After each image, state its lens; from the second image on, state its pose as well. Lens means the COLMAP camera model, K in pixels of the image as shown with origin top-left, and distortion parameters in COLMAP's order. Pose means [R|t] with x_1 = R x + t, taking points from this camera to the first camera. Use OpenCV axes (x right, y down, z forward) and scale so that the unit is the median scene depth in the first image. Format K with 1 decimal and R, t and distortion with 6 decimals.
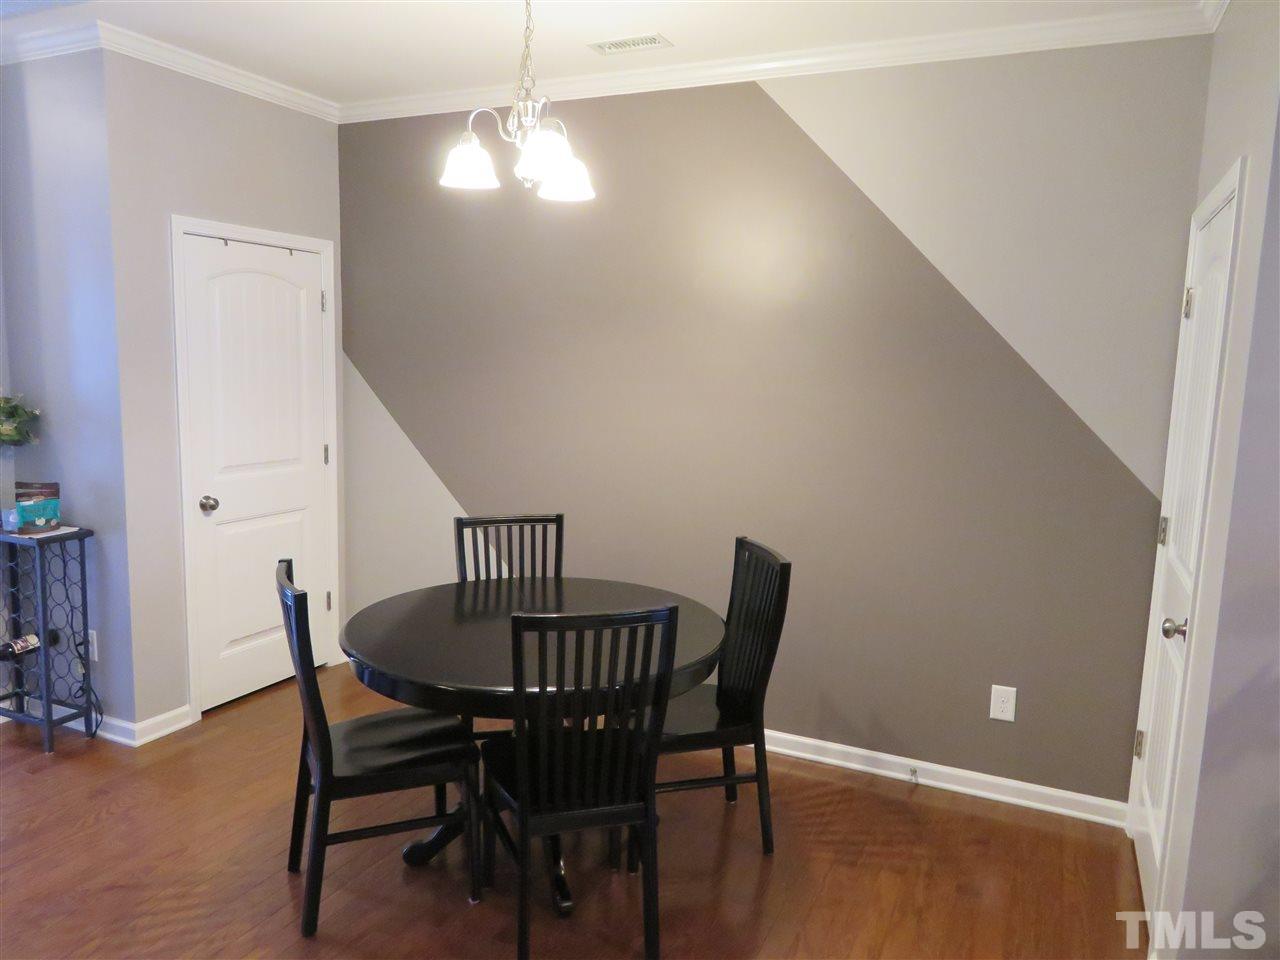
lens RADIAL K [[907.6, 0, 636.8], [0, 907.6, 477.2], [0, 0, 1]] dist [-0.006225, -0.003303]
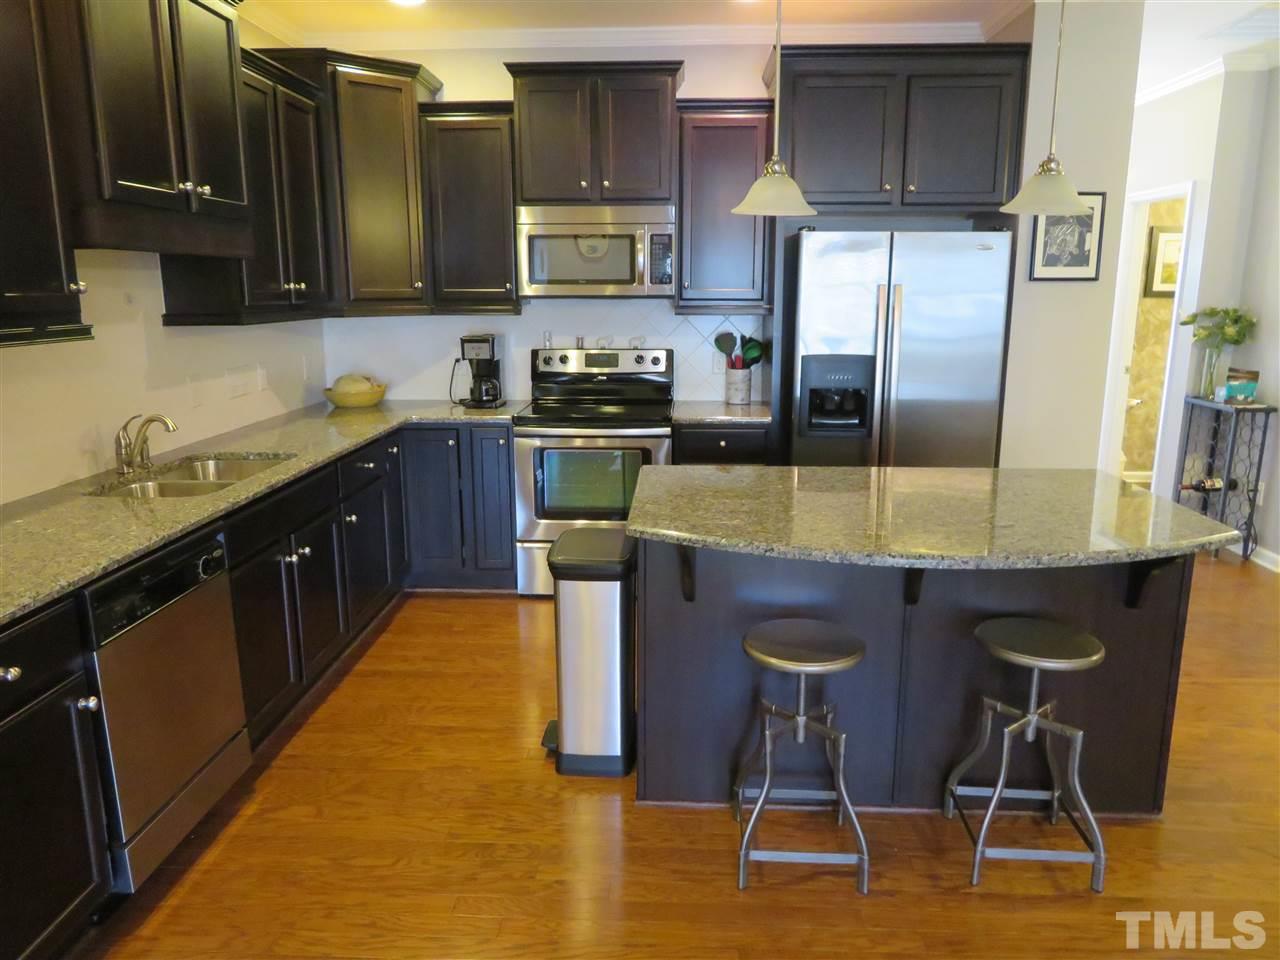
lens RADIAL K [[919.6, 0, 643.5], [0, 919.6, 480.1], [0, 0, 1]] dist [-0.005414, -0.007782]
pose [[0.384303, 0.170019, -0.907417, 0.291734], [-0.113492, 0.984141, 0.136330, 0.083876], [0.916205, 0.050593, 0.397504, -0.402247]]
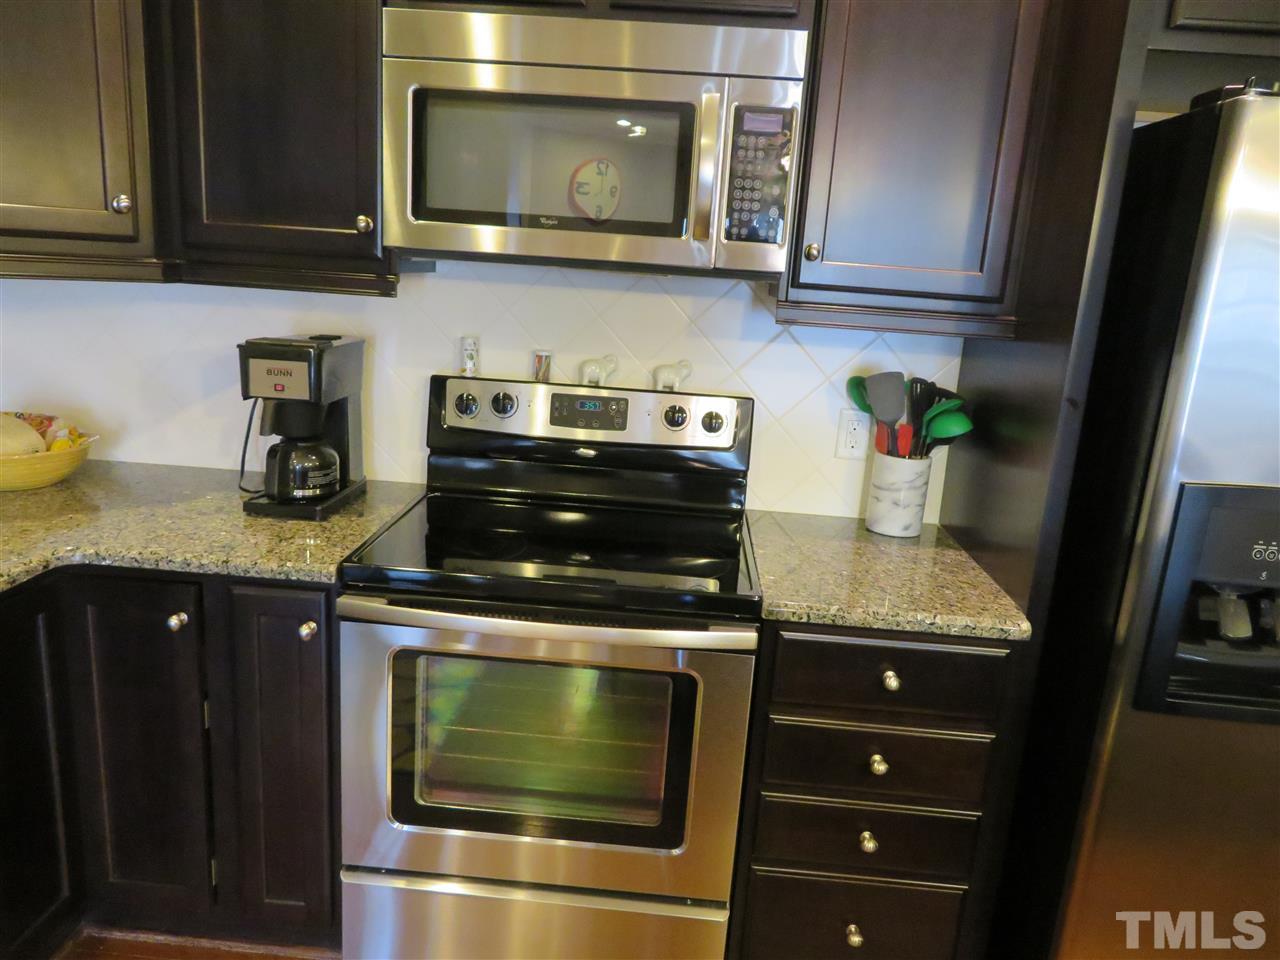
lens RADIAL K [[919.6, 0, 643.5], [0, 919.6, 480.1], [0, 0, 1]] dist [-0.005414, -0.007782]
pose [[0.376018, 0.217321, -0.900767, -0.418161], [-0.179938, 0.970729, 0.159086, 0.044860], [0.908973, 0.102262, 0.404116, -0.138147]]
